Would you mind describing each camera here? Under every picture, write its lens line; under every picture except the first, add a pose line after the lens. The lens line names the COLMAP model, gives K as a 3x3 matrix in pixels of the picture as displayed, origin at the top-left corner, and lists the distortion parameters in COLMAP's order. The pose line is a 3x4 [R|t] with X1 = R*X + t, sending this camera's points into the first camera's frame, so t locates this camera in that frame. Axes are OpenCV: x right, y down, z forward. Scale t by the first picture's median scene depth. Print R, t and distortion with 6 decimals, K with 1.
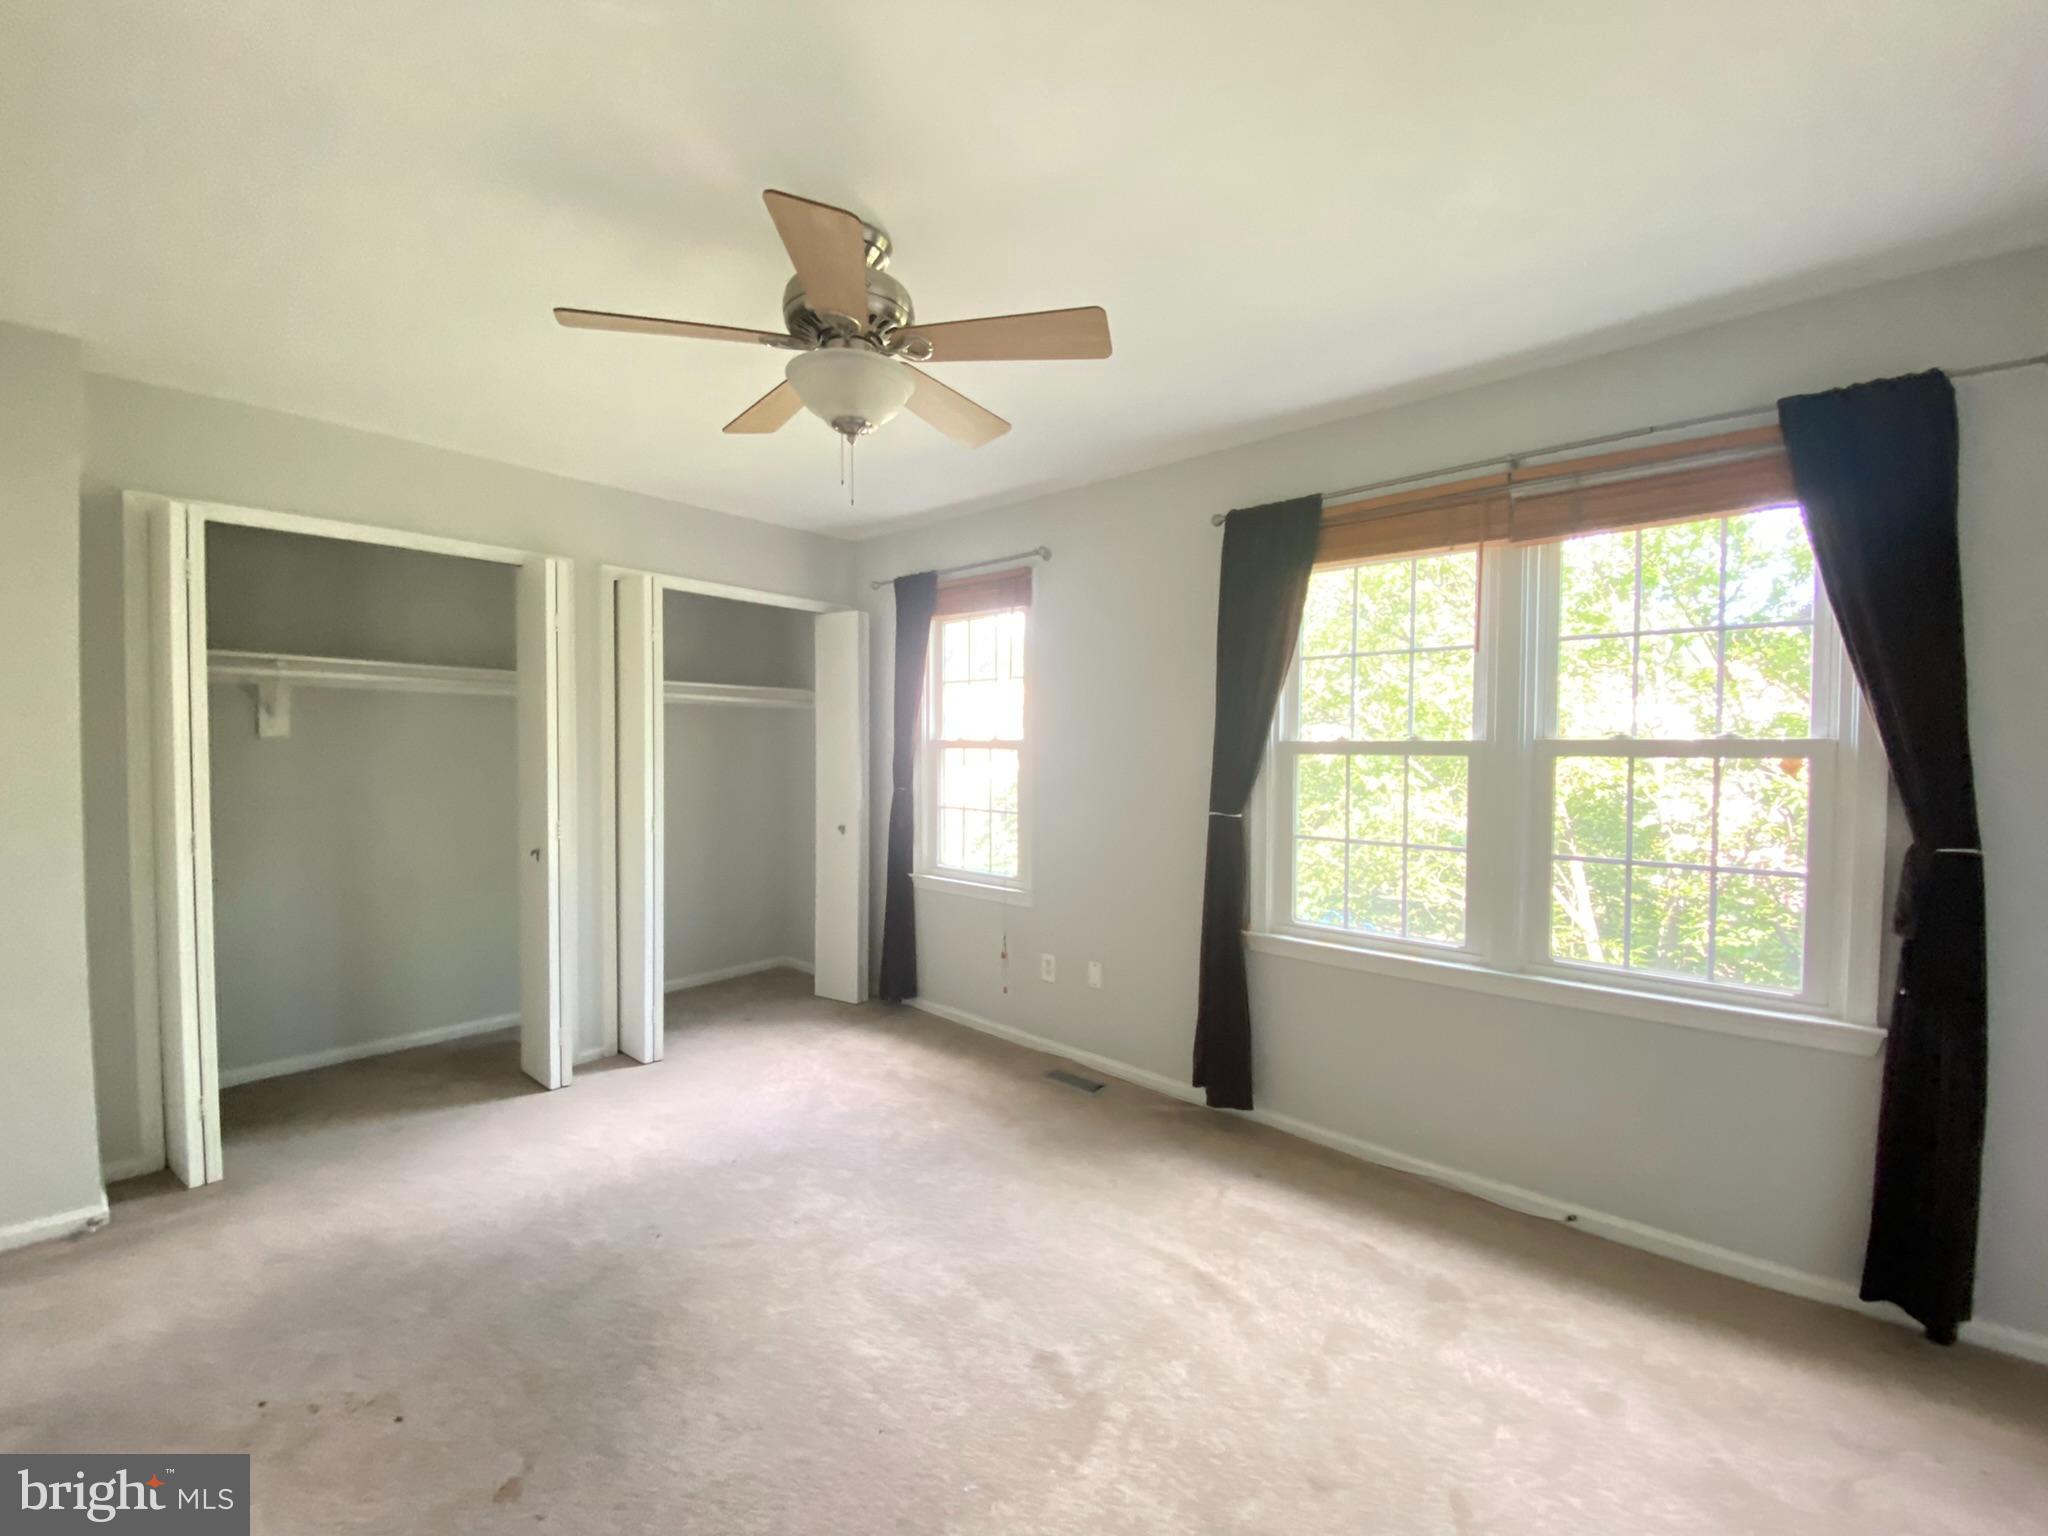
lens RADIAL K [[835.5, 0, 1017.6], [0, 835.5, 769.8], [0, 0, 1]] dist [0.040241, -0.024945]
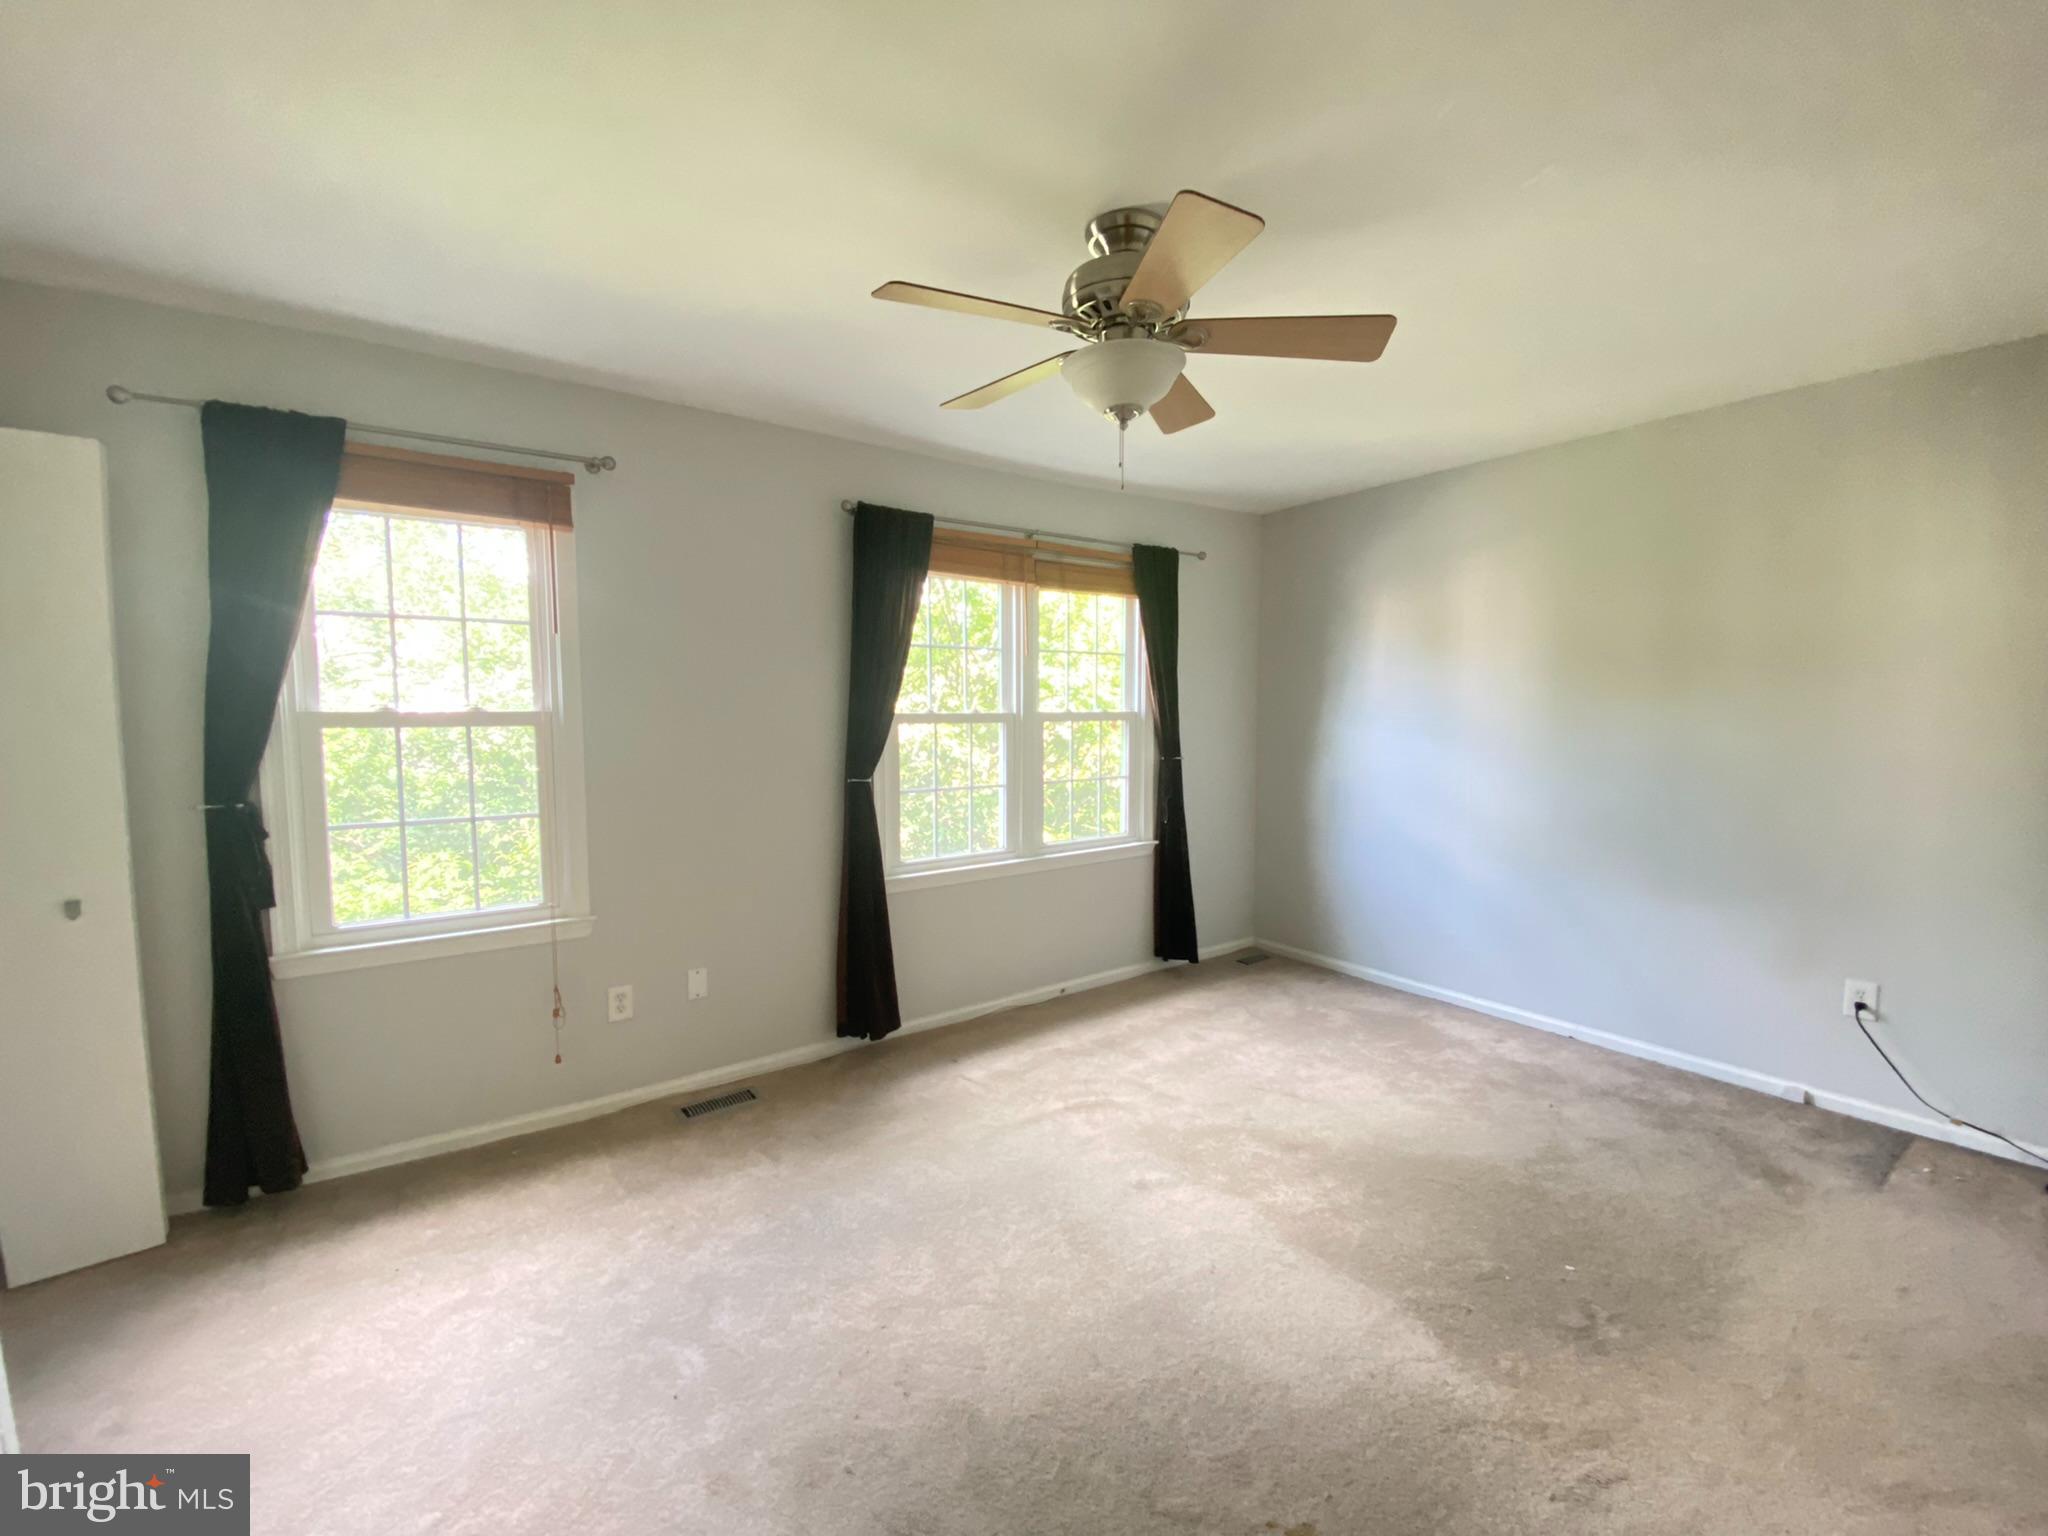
lens RADIAL K [[835.5, 0, 1017.6], [0, 835.5, 769.8], [0, 0, 1]] dist [0.040241, -0.024945]
pose [[0.222477, -0.070210, 0.972407, -0.818543], [0.037538, 0.997281, 0.063418, -0.023605], [-0.974215, 0.022393, 0.224507, 0.583565]]
